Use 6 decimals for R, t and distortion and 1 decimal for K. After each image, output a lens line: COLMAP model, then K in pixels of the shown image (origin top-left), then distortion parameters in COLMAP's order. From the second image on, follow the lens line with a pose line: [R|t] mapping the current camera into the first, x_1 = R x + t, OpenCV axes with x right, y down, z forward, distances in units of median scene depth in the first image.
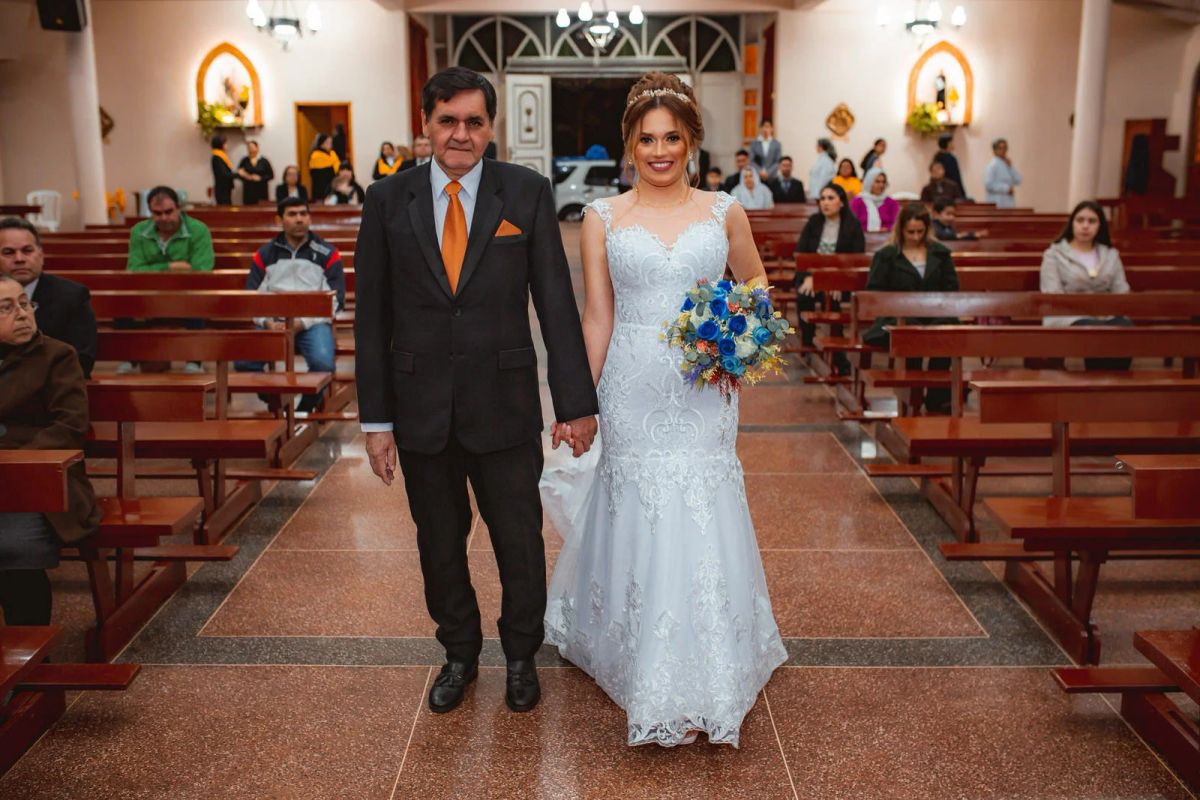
lens RADIAL K [[1152.9, 0, 600.0], [0, 1152.9, 400.0], [0, 0, 1]] dist [-0.060877, 0.093491]
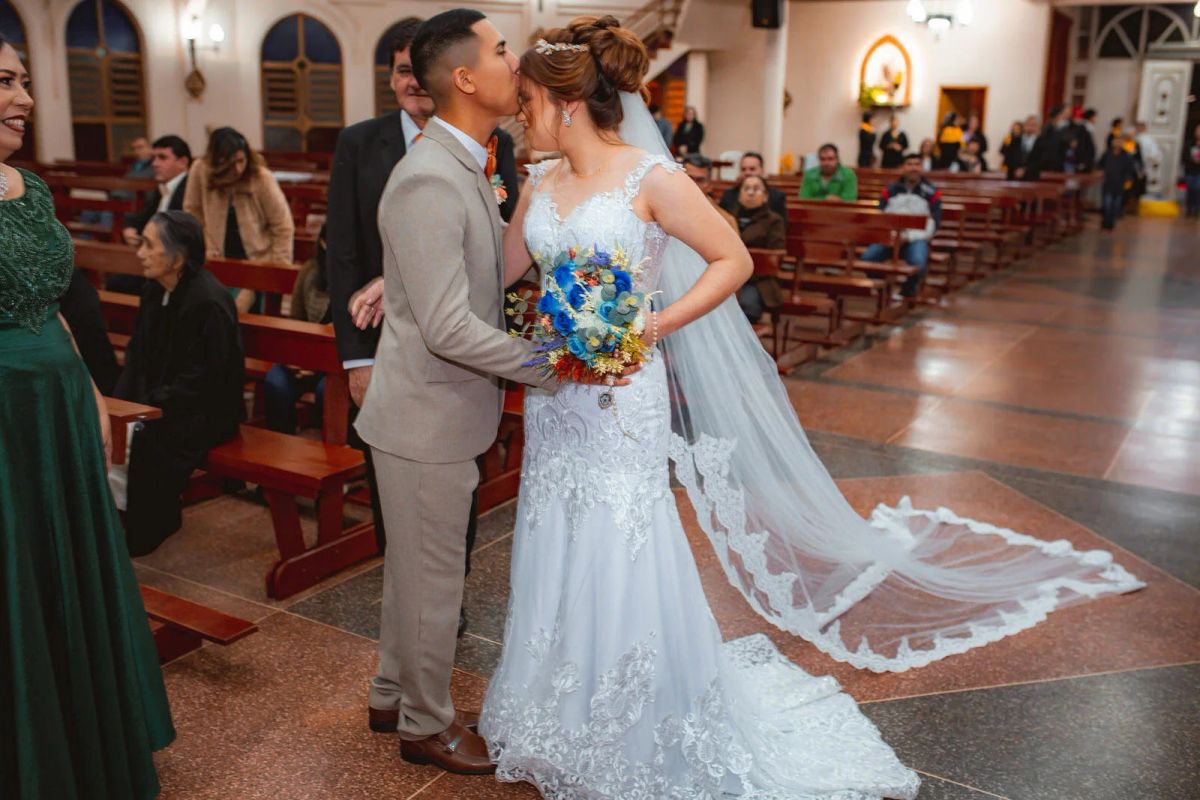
lens RADIAL K [[1152.9, 0, 600.0], [0, 1152.9, 400.0], [0, 0, 1]] dist [-0.060877, 0.093491]
pose [[0.856434, 0.139479, -0.497057, 0.067660], [-0.131360, 0.989998, 0.051469, 0.047668], [0.499264, 0.021214, 0.866190, -0.195295]]
